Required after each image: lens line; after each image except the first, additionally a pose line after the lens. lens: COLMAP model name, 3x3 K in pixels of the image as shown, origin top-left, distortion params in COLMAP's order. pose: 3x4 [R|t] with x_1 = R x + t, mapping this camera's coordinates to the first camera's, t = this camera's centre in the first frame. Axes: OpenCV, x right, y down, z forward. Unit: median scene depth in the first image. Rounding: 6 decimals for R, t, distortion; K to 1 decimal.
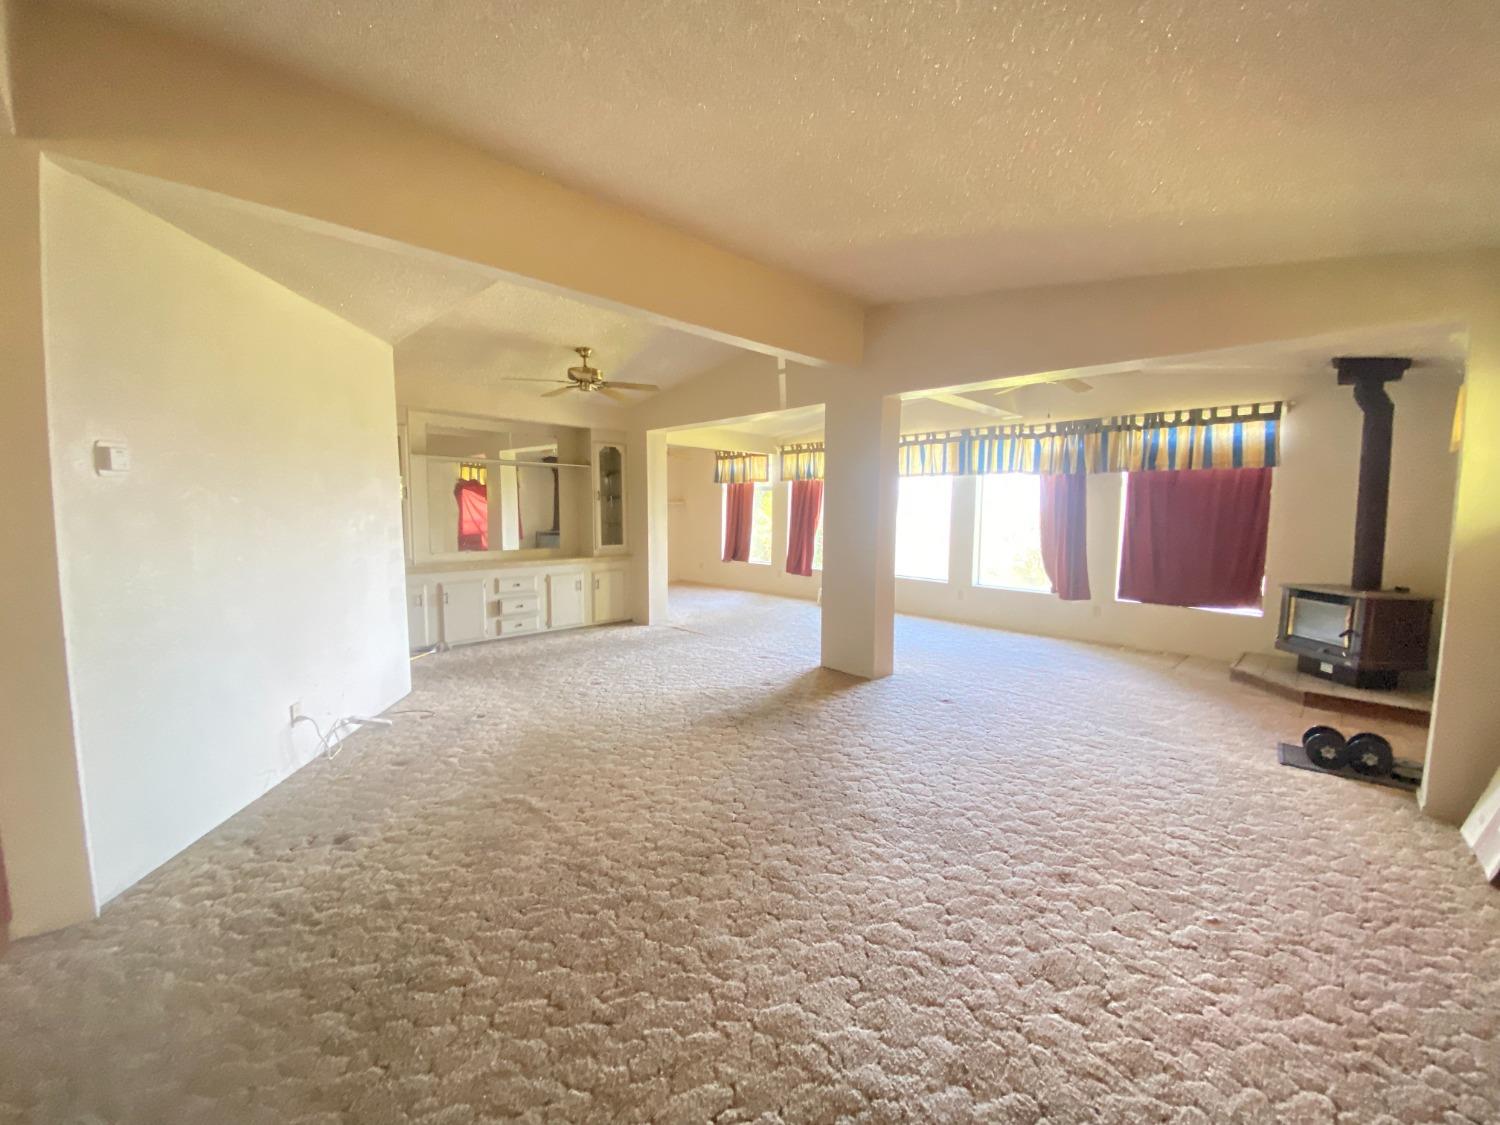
lens RADIAL K [[611.6, 0, 750.3], [0, 611.6, 561.6], [0, 0, 1]] dist [0.003276, -0.000898]
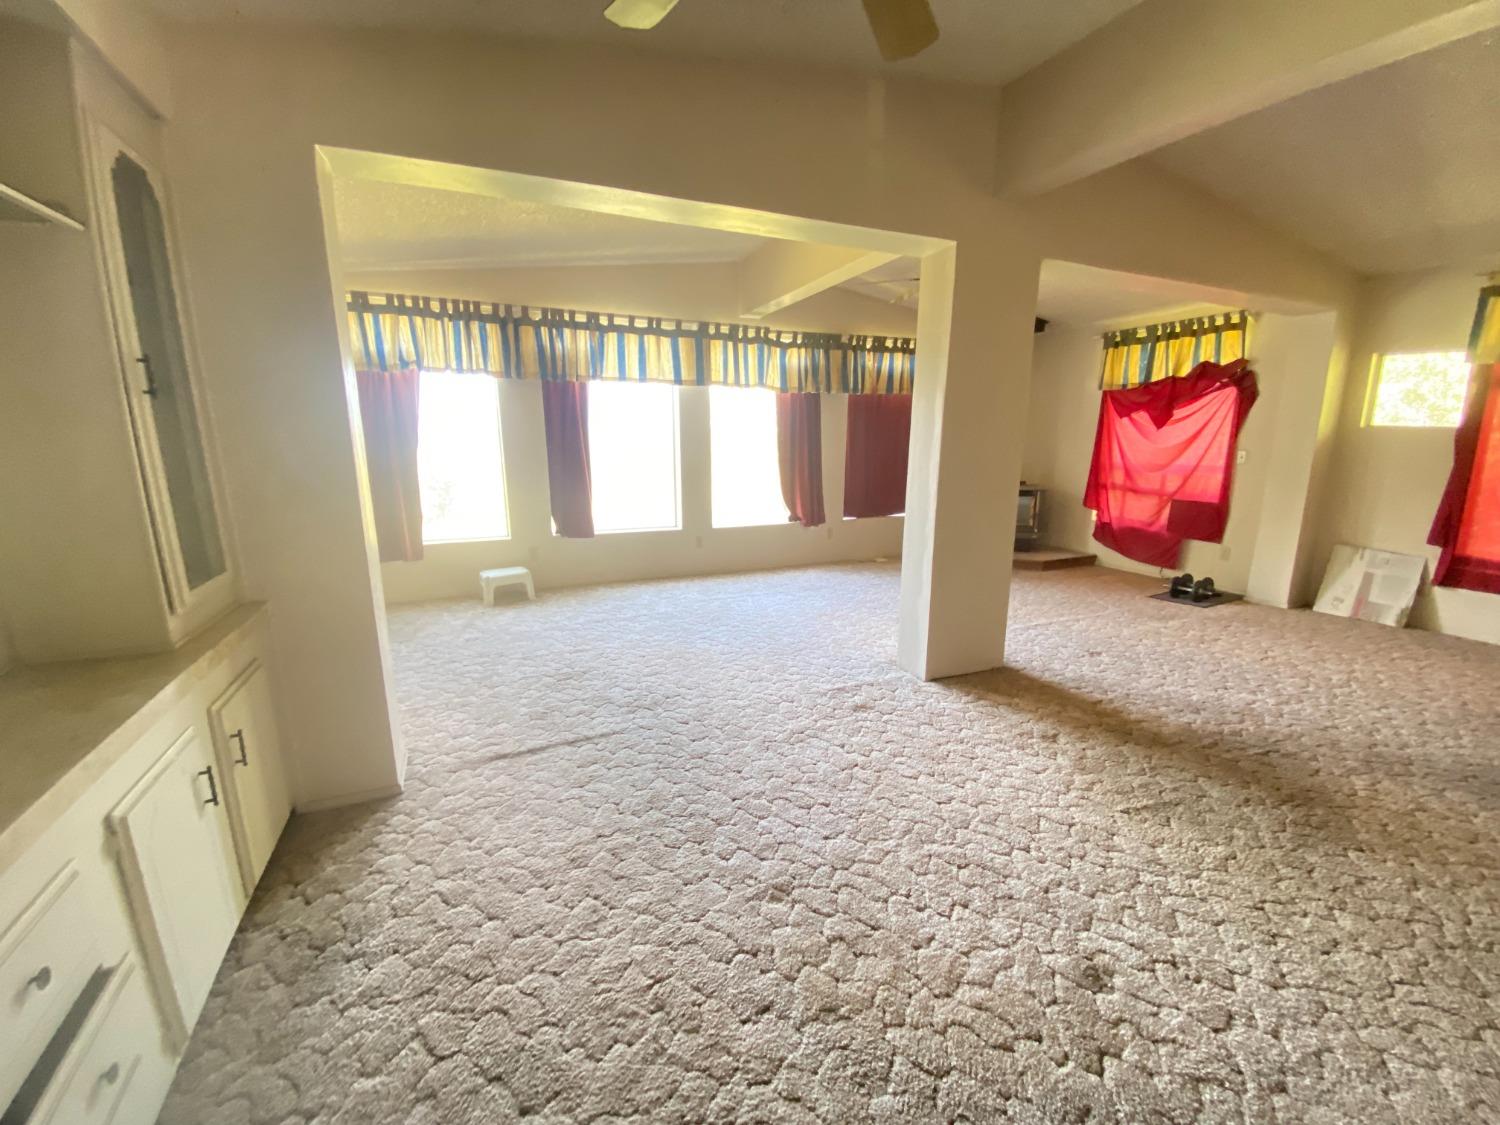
lens RADIAL K [[611.6, 0, 758.1], [0, 611.6, 565.1], [0, 0, 1]] dist [0.003276, -0.000898]
pose [[0.335112, -0.210172, 0.918438, -0.411182], [0.083537, 0.977591, 0.193228, -0.072289], [-0.938468, 0.011971, 0.345160, 0.756206]]
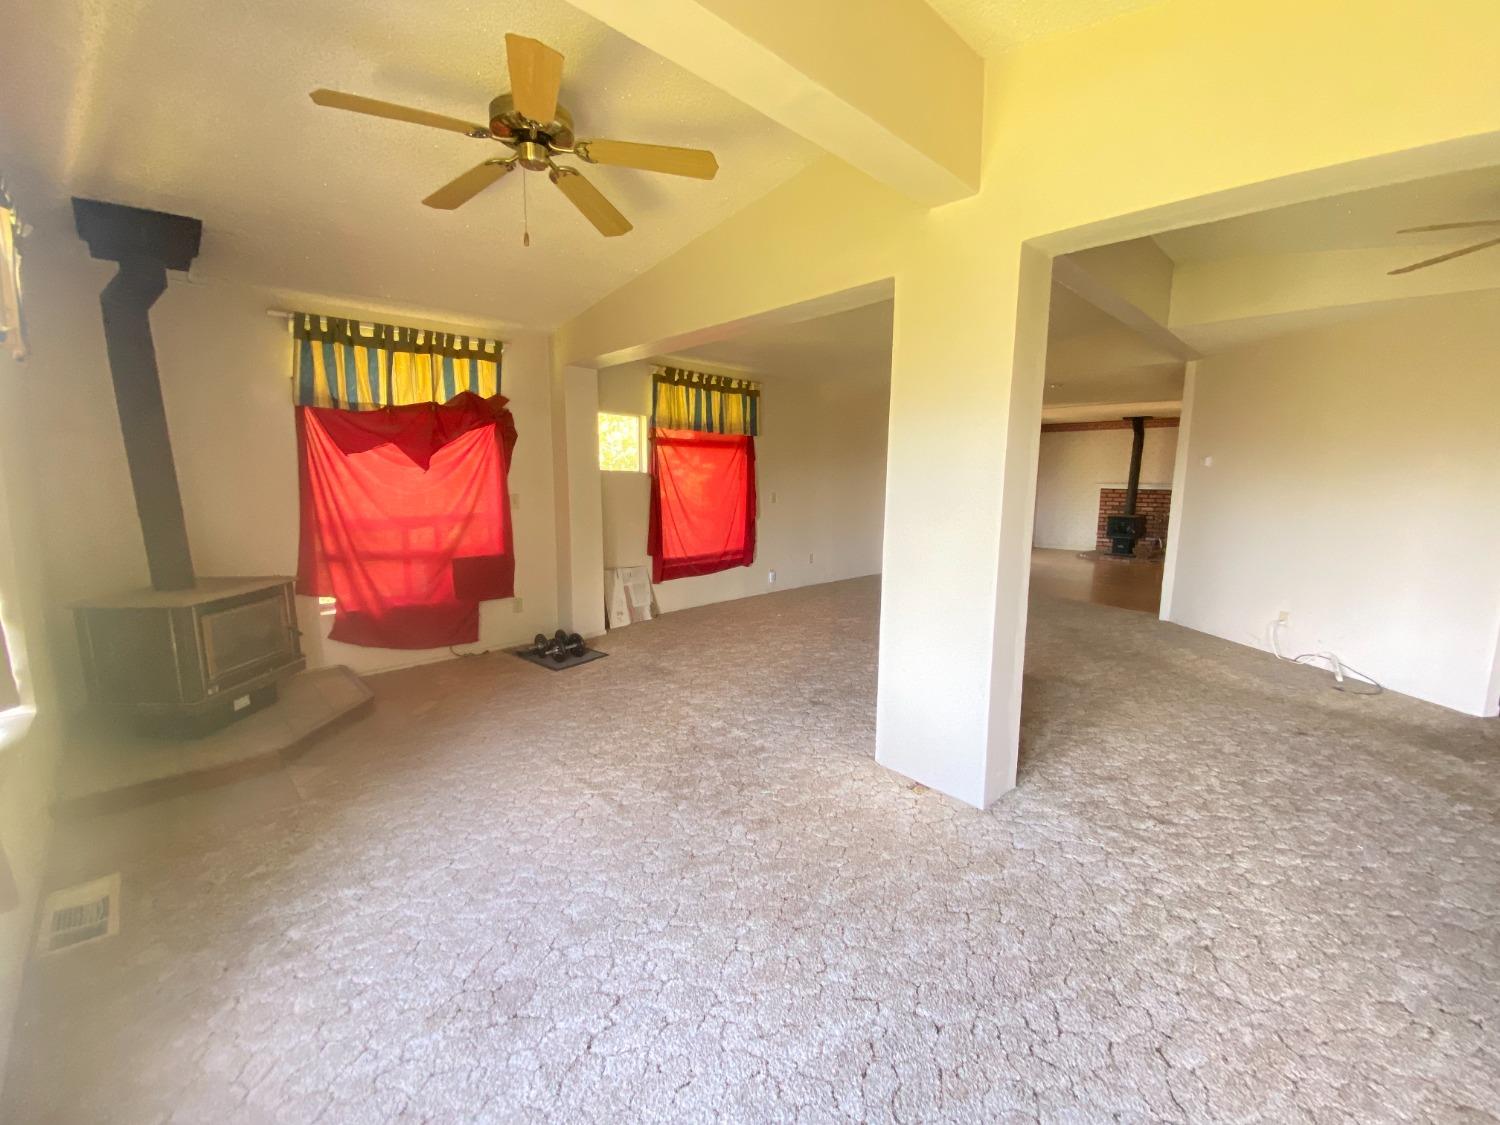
lens RADIAL K [[611.6, 0, 749.0], [0, 611.6, 569.1], [0, 0, 1]] dist [0.003276, -0.000898]
pose [[-0.999818, -0.017996, 0.006278, 0.275275], [-0.015947, 0.970240, 0.241618, -0.107111], [-0.010440, 0.241474, -0.970351, 1.177619]]
